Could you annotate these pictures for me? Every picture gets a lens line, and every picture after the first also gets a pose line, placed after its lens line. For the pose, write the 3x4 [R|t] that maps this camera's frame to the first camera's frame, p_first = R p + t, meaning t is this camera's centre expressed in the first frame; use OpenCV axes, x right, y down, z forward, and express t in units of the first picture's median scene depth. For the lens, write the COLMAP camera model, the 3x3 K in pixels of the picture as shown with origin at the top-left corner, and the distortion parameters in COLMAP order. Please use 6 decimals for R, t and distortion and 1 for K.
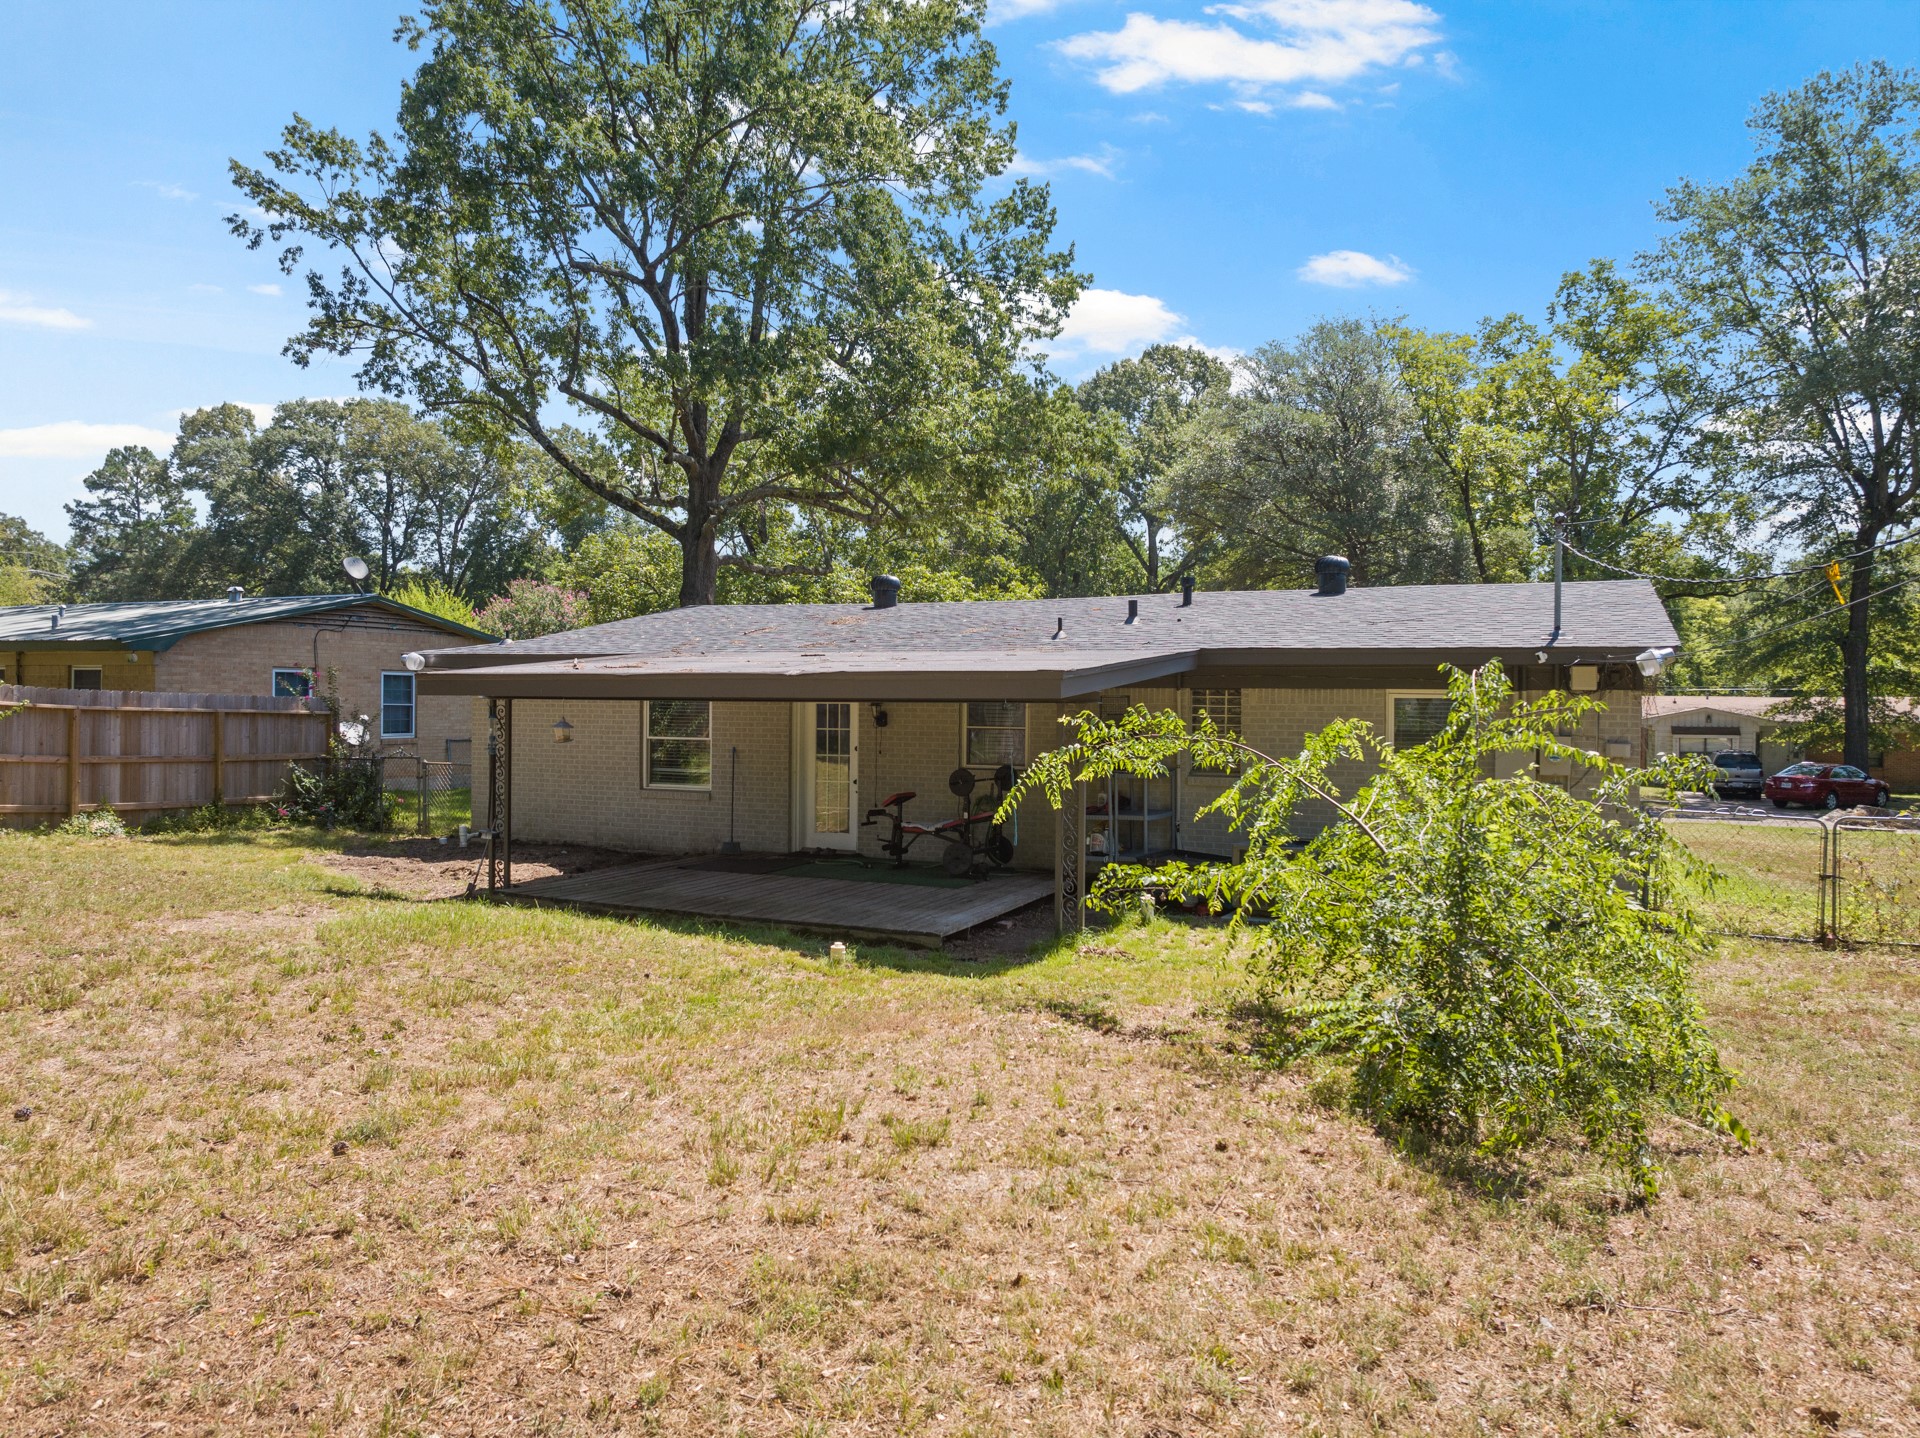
lens RADIAL K [[1359.4, 0, 968.1], [0, 1359.4, 718.1], [0, 0, 1]] dist [-0.000025, -0.013566]
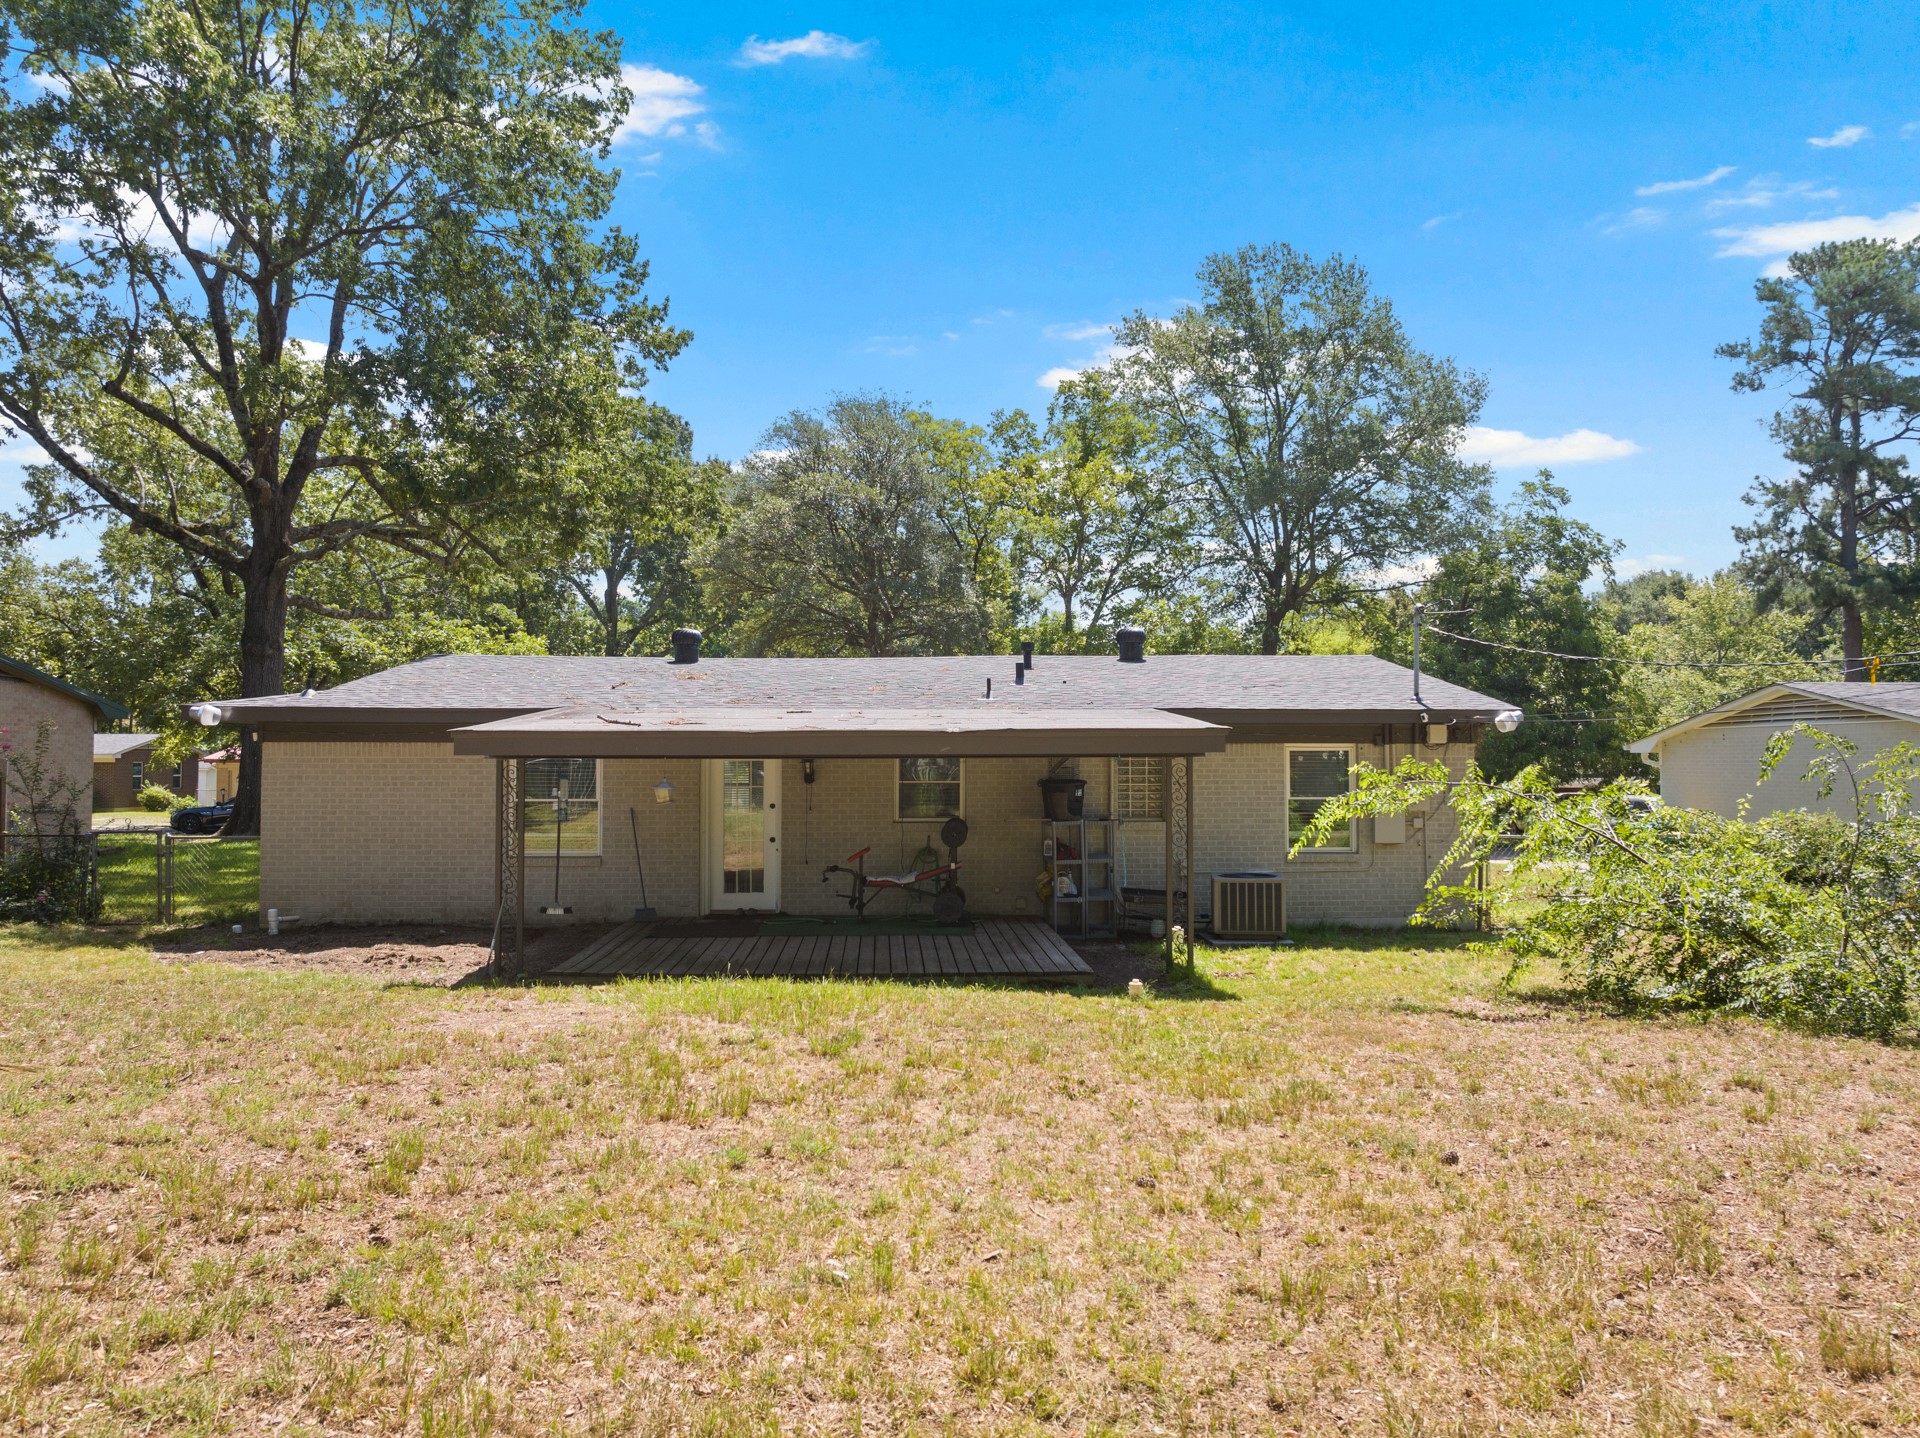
lens RADIAL K [[1359.4, 0, 971.2], [0, 1359.4, 718.6], [0, 0, 1]] dist [-0.000025, -0.013566]
pose [[0.897689, 0.004795, 0.440603, -0.313216], [0.013009, 0.999217, -0.037378, -0.001557], [-0.440437, 0.039286, 0.896924, 0.036731]]
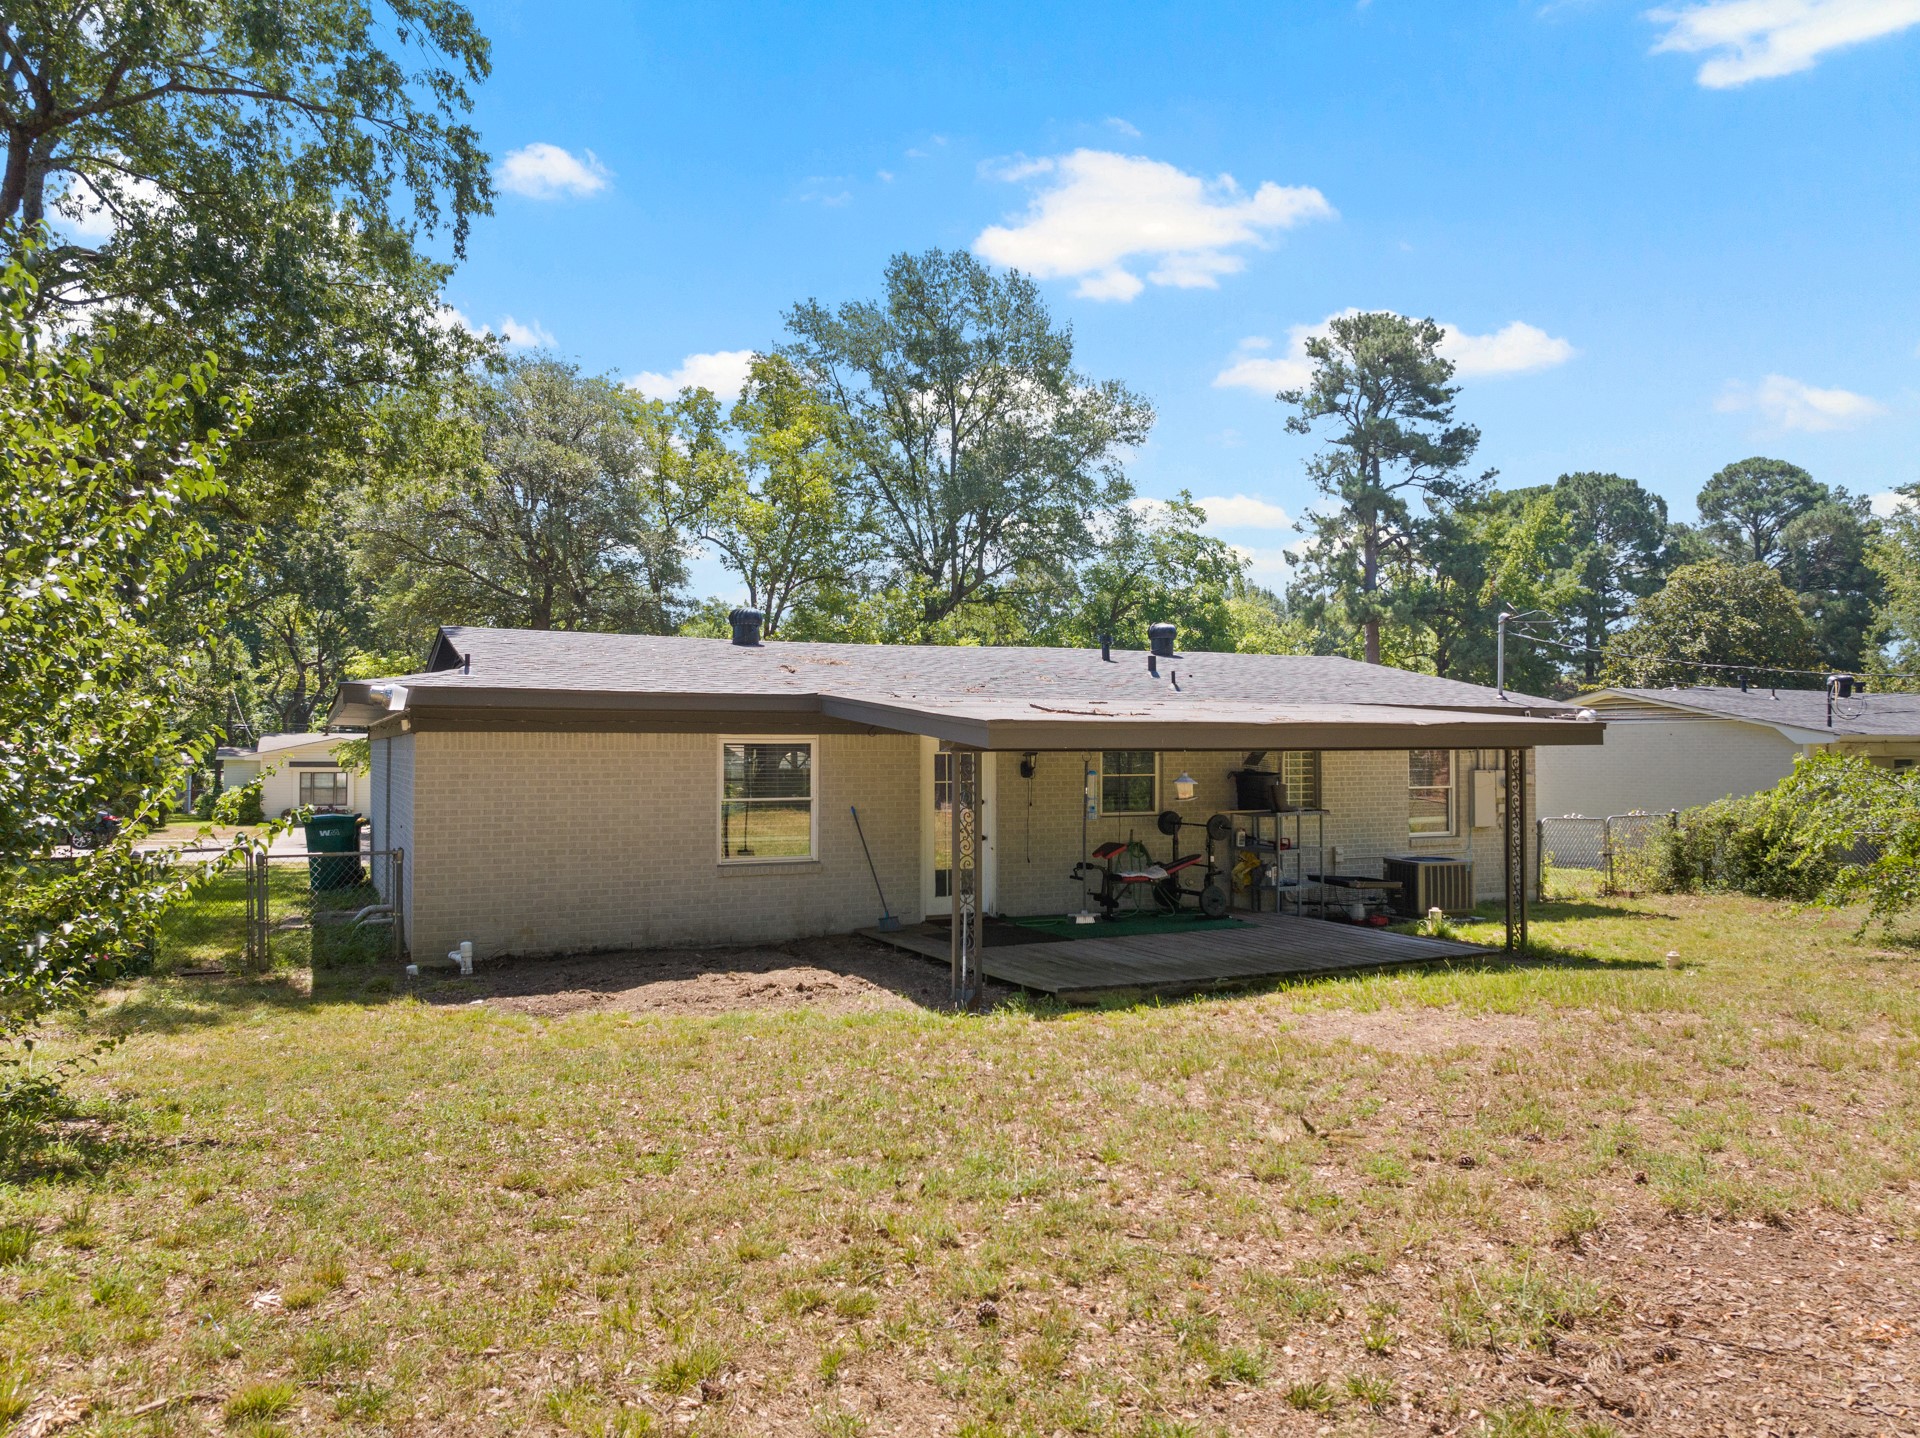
lens RADIAL K [[1359.4, 0, 960.8], [0, 1359.4, 721.9], [0, 0, 1]] dist [-0.000025, -0.013566]
pose [[0.669807, 0.008157, 0.742491, -0.629245], [0.015804, 0.999557, -0.025238, -0.007344], [-0.742367, 0.028639, 0.669381, 0.314259]]
